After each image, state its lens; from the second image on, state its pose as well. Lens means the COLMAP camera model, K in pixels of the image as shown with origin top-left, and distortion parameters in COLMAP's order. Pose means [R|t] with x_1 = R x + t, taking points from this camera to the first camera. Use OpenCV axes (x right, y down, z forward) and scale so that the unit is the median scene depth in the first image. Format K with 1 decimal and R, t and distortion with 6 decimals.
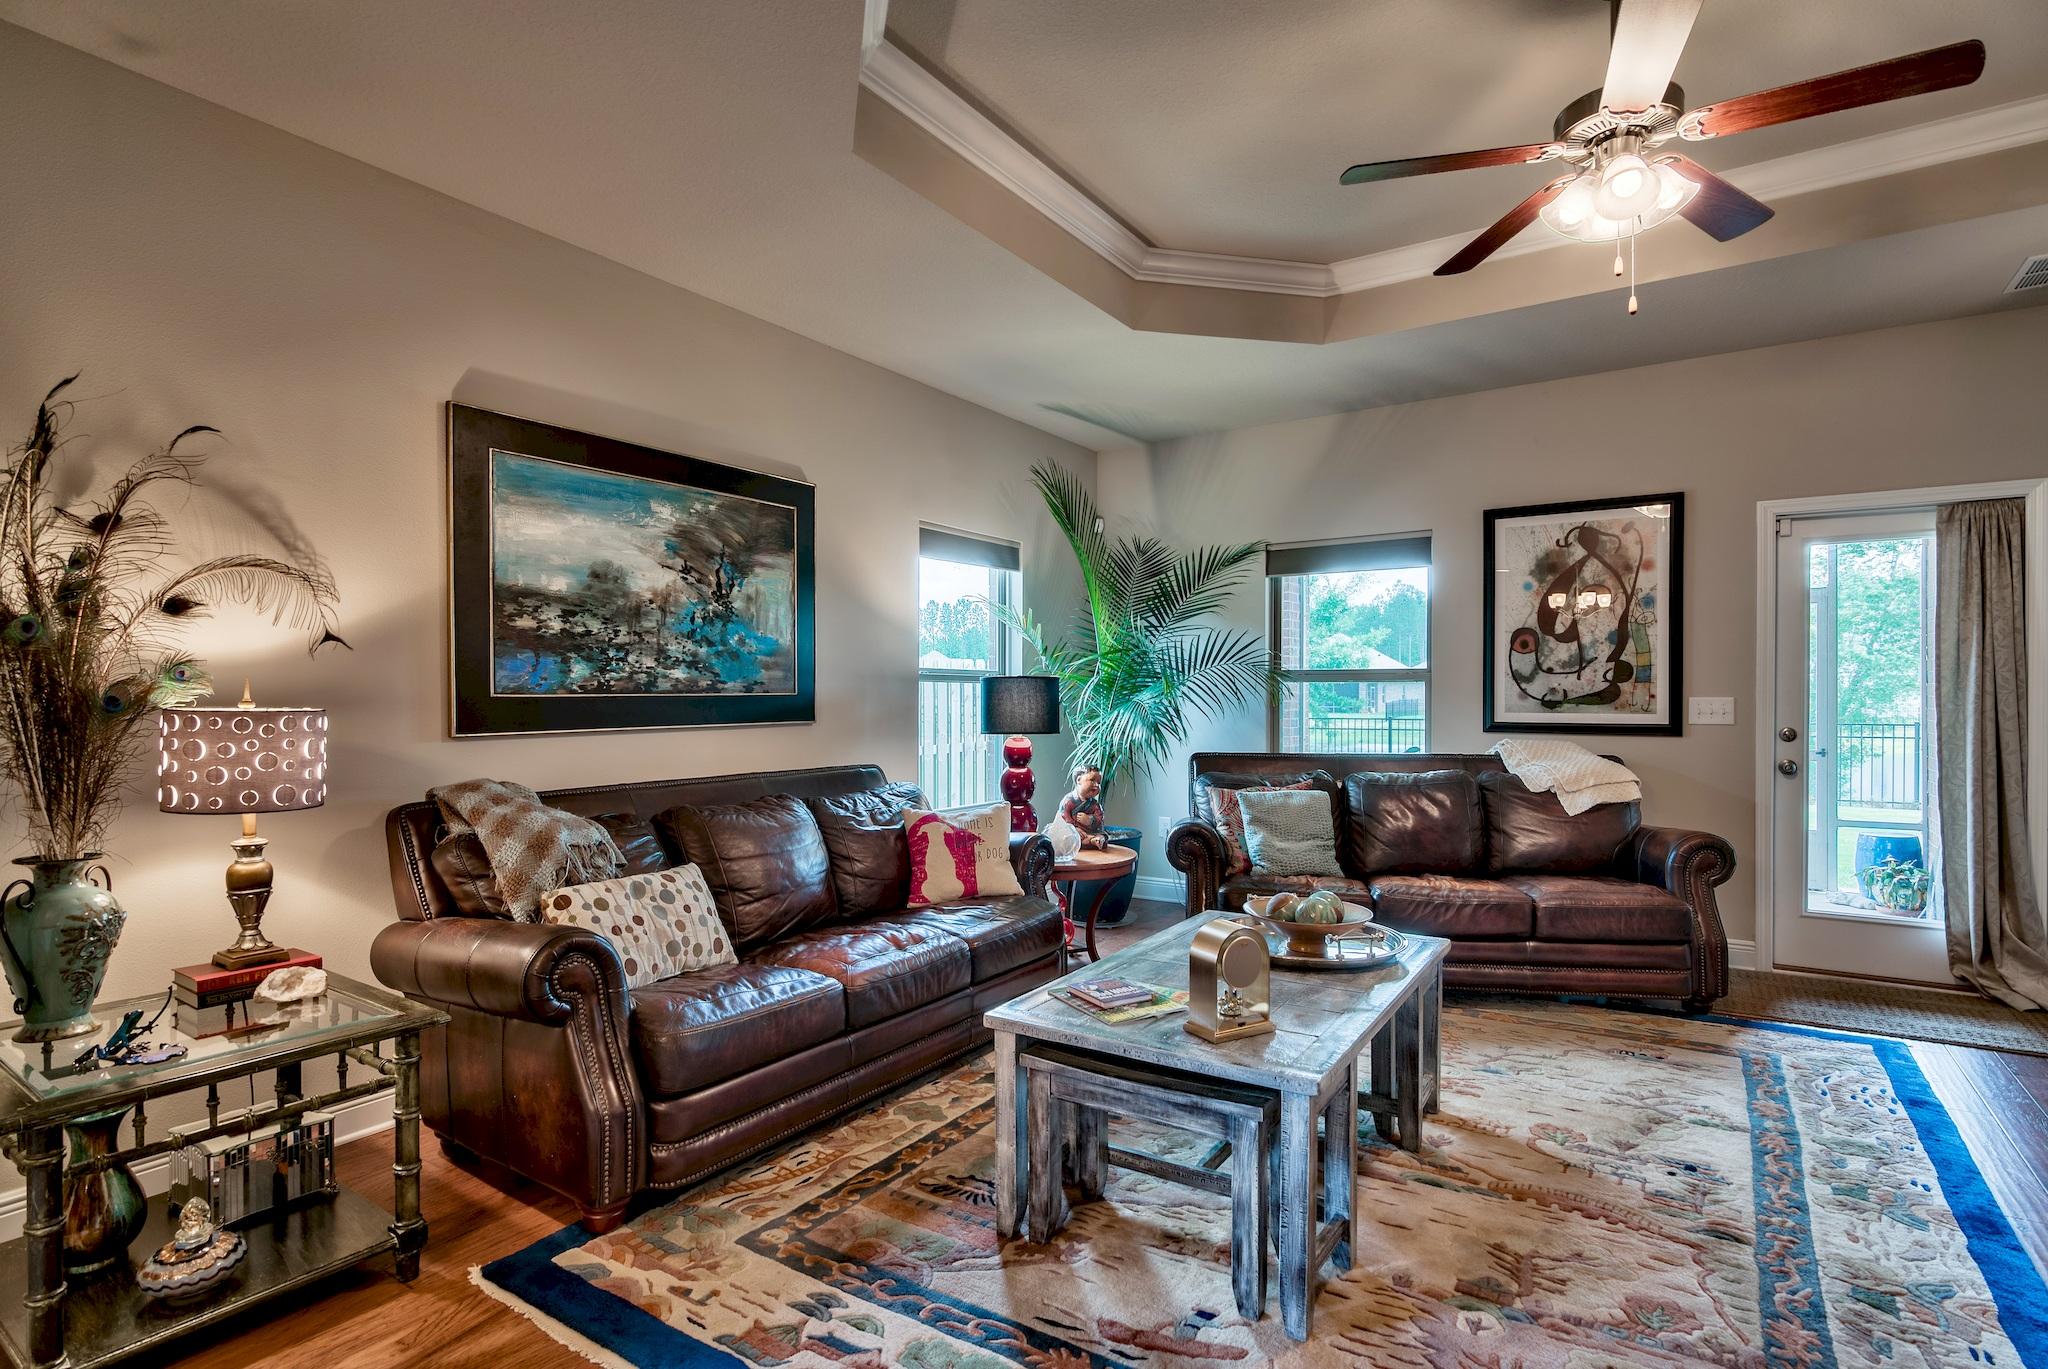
lens RADIAL K [[1036.0, 0, 1010.2], [0, 1036.0, 699.2], [0, 0, 1]] dist [-0.002514, -0.000789]
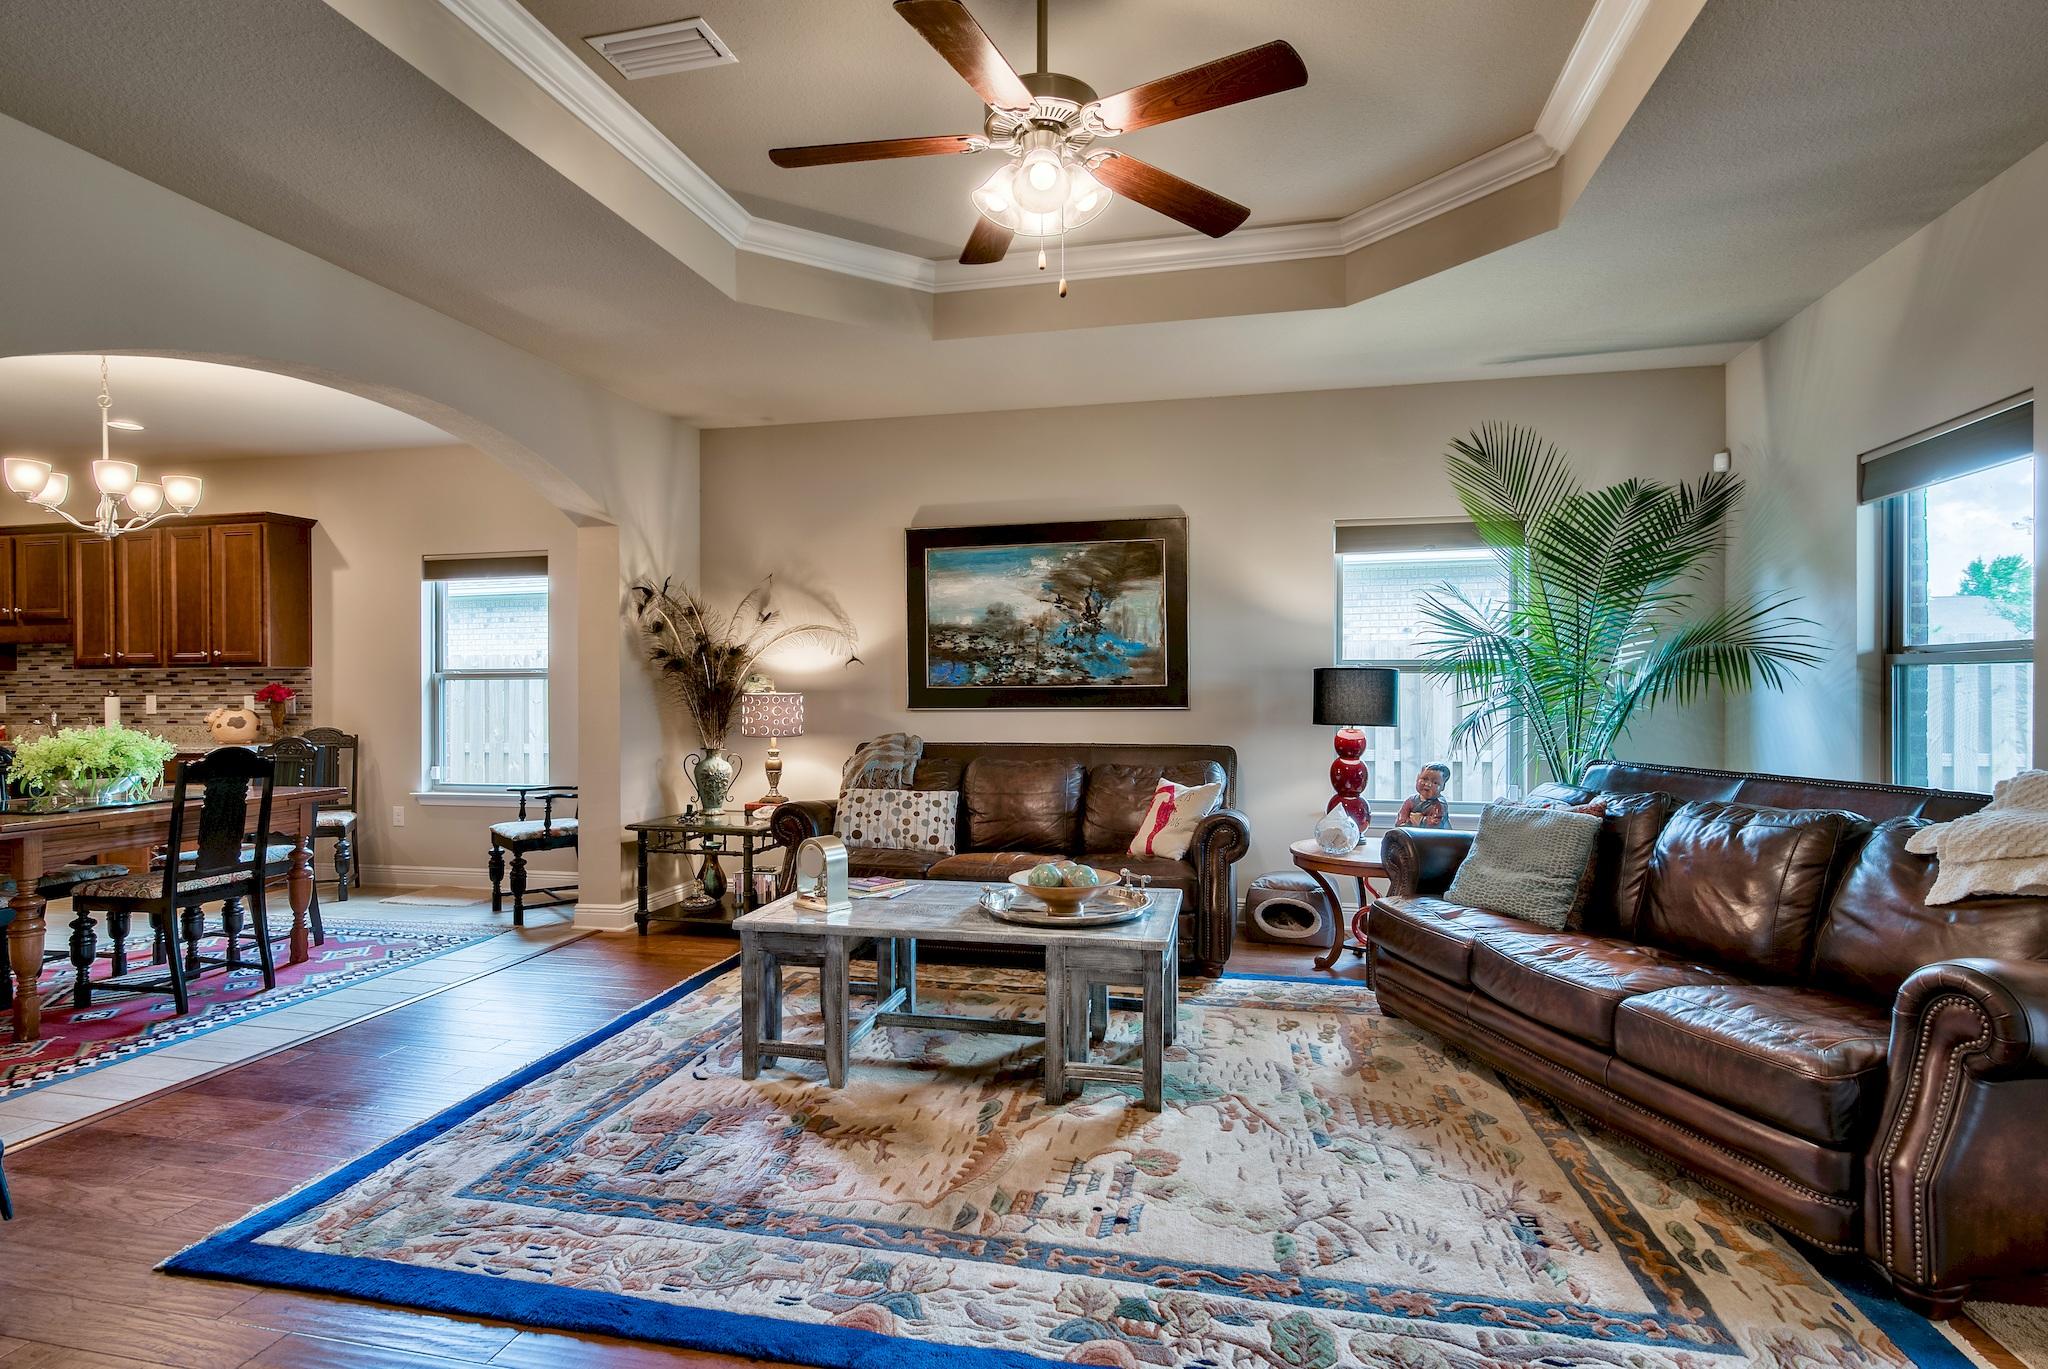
lens RADIAL K [[1027.4, 0, 1012.9], [0, 1027.4, 691.6], [0, 0, 1]] dist [-0.001291, 0.000138]
pose [[0.366485, 0.006056, -0.930404, 0.985455], [-0.001126, 0.999981, 0.006066, -0.005805], [0.930423, -0.001176, 0.366485, 0.400797]]
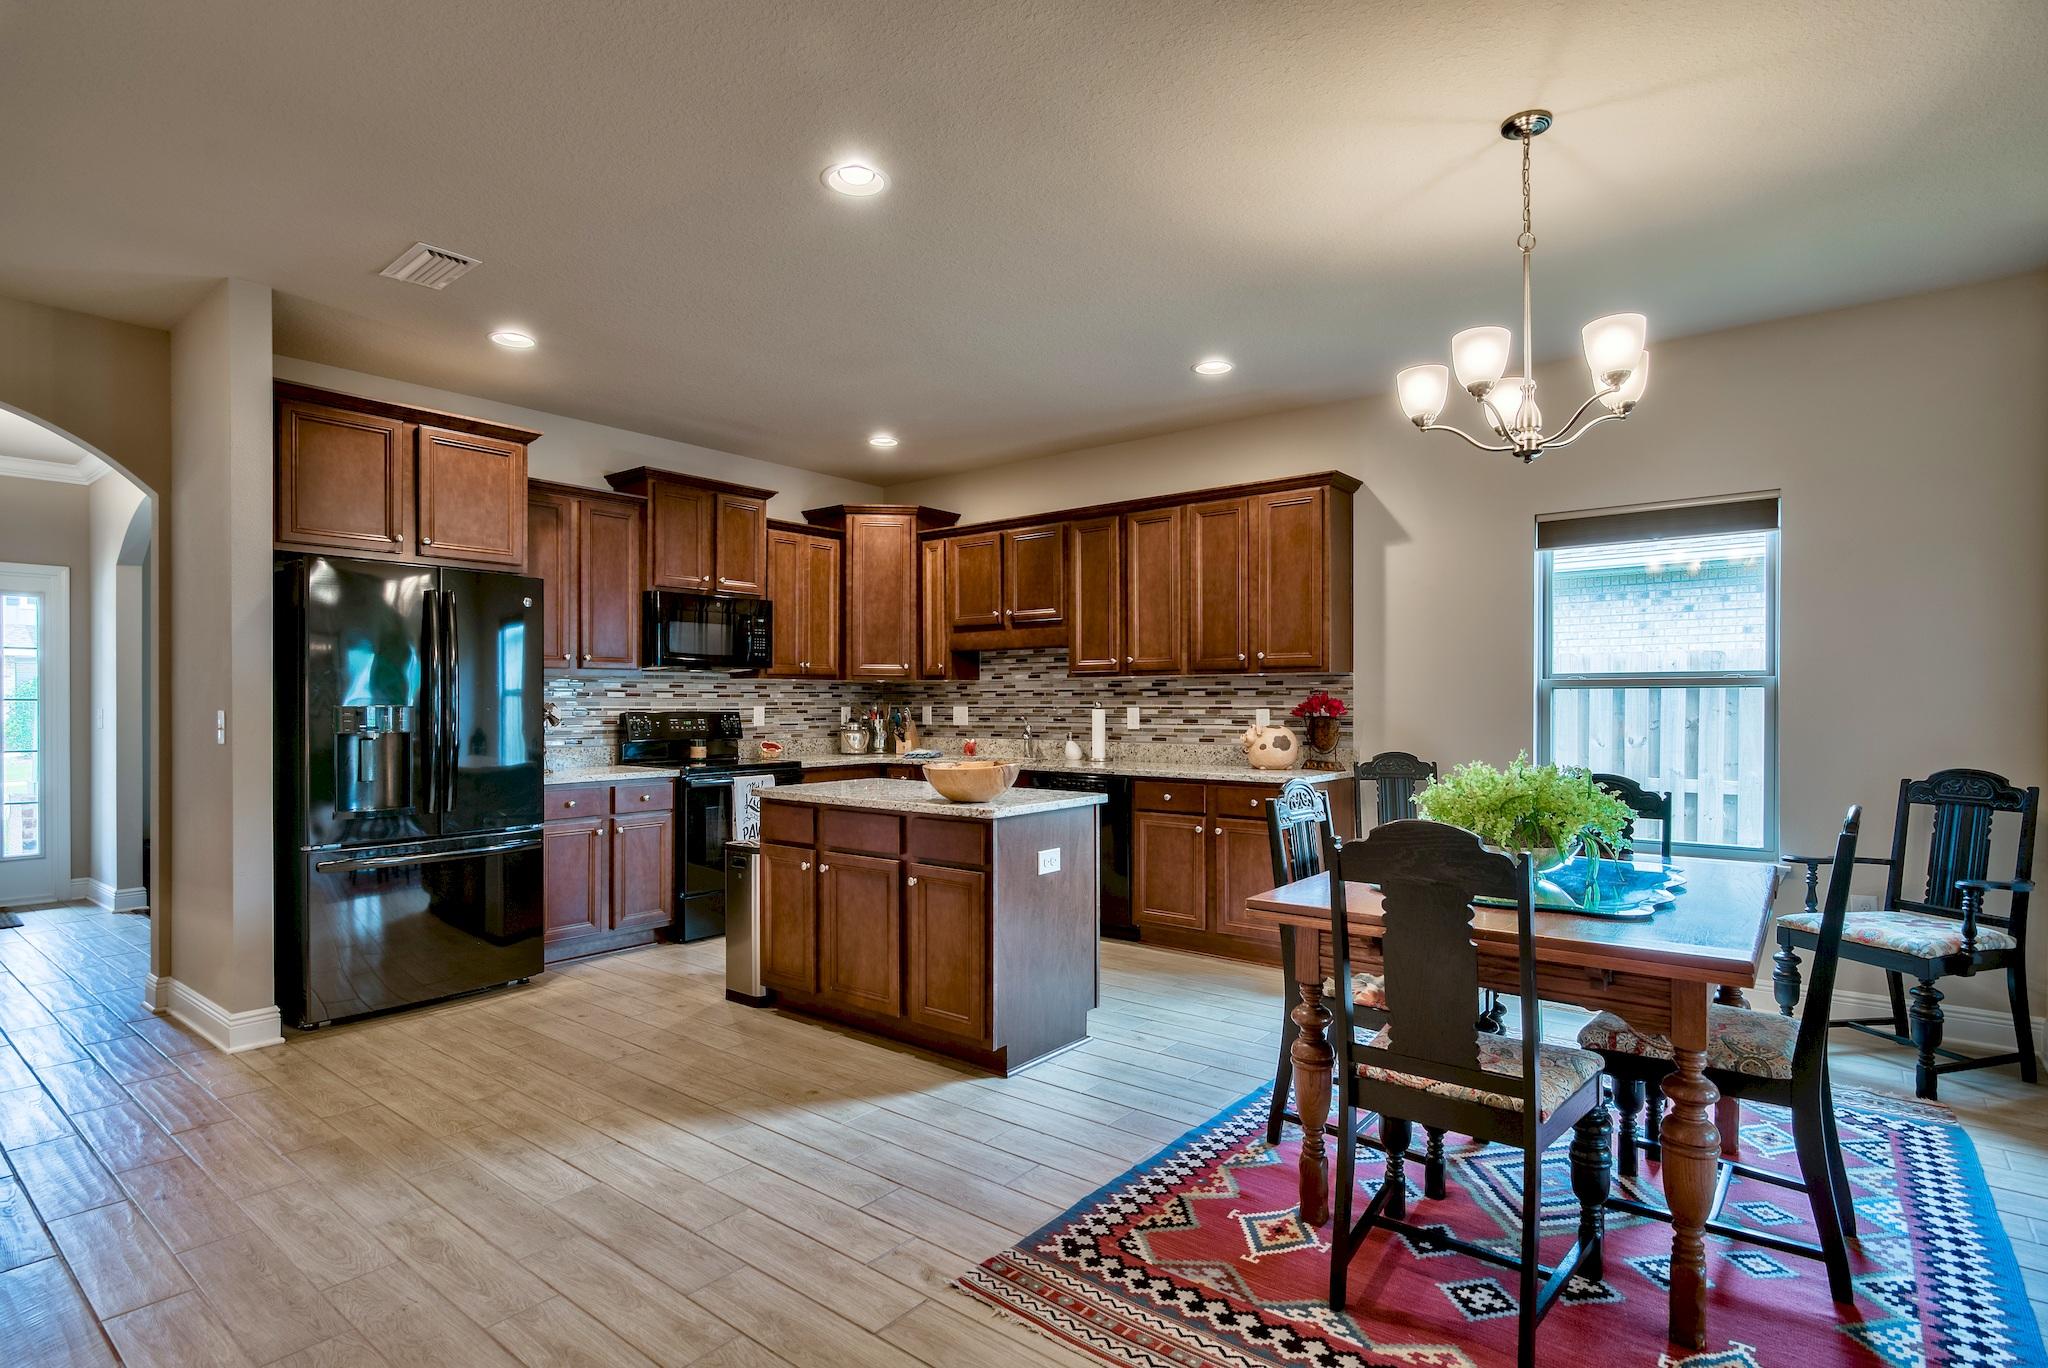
lens RADIAL K [[1036.0, 0, 1010.2], [0, 1036.0, 698.7], [0, 0, 1]] dist [-0.002514, -0.000789]
pose [[-0.093419, -0.001603, -0.995626, 0.347502], [-0.006323, 0.999979, -0.001016, 0.002791], [0.995607, 0.006200, -0.093427, -0.363707]]
